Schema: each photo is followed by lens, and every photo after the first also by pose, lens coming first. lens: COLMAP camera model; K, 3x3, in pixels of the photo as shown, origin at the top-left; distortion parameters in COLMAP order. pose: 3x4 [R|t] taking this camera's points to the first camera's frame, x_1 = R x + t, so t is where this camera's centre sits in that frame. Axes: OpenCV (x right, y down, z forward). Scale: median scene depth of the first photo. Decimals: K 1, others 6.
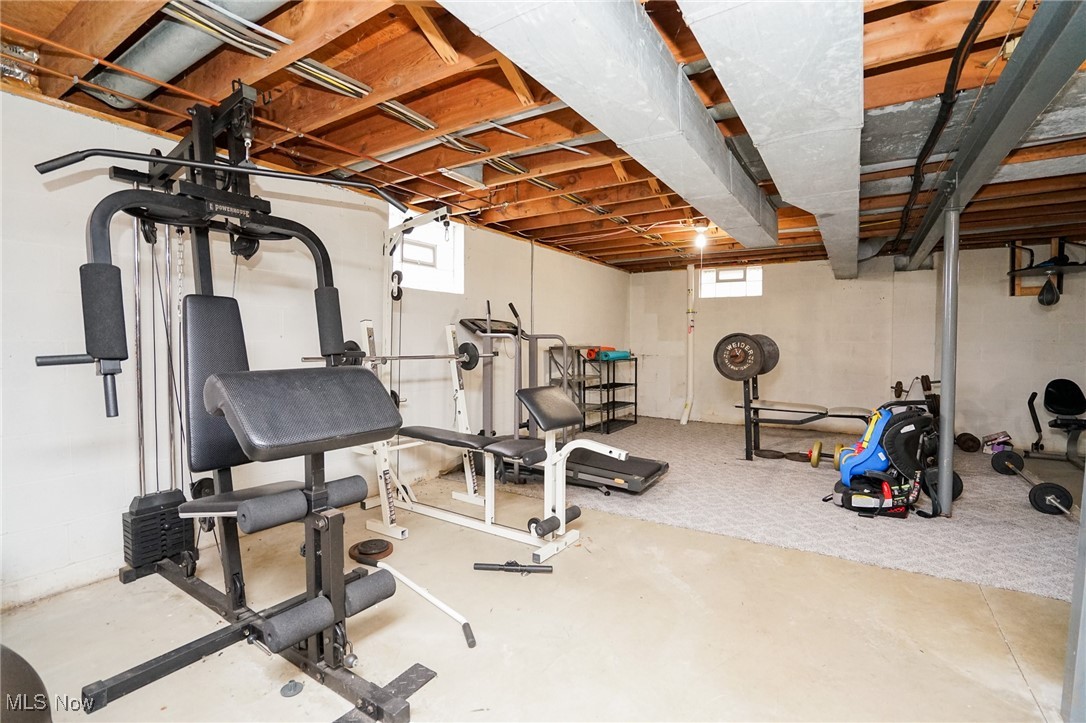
lens RADIAL K [[498.9, 0, 541.5], [0, 498.9, 357.5], [0, 0, 1]] dist [-0.060361, 0.025543]
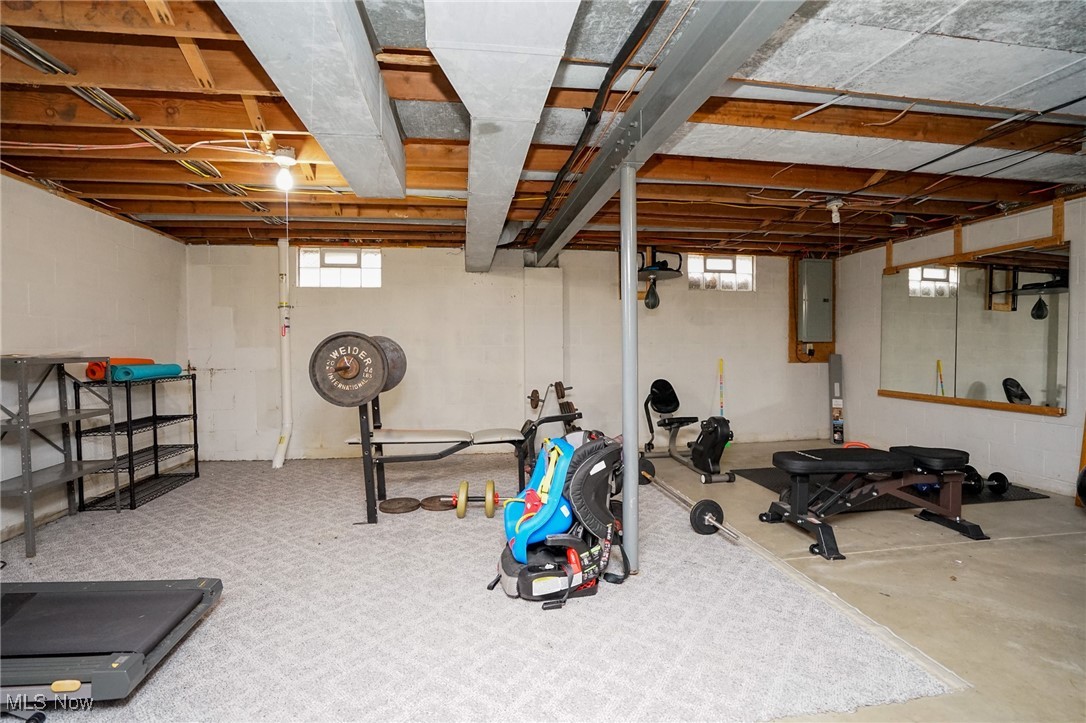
lens RADIAL K [[498.9, 0, 541.5], [0, 498.9, 357.5], [0, 0, 1]] dist [-0.060361, 0.025543]
pose [[0.741426, -0.019998, 0.670736, 0.143411], [0.030949, 0.999511, -0.004411, -0.005669], [-0.670320, 0.024029, 0.741683, 0.335358]]
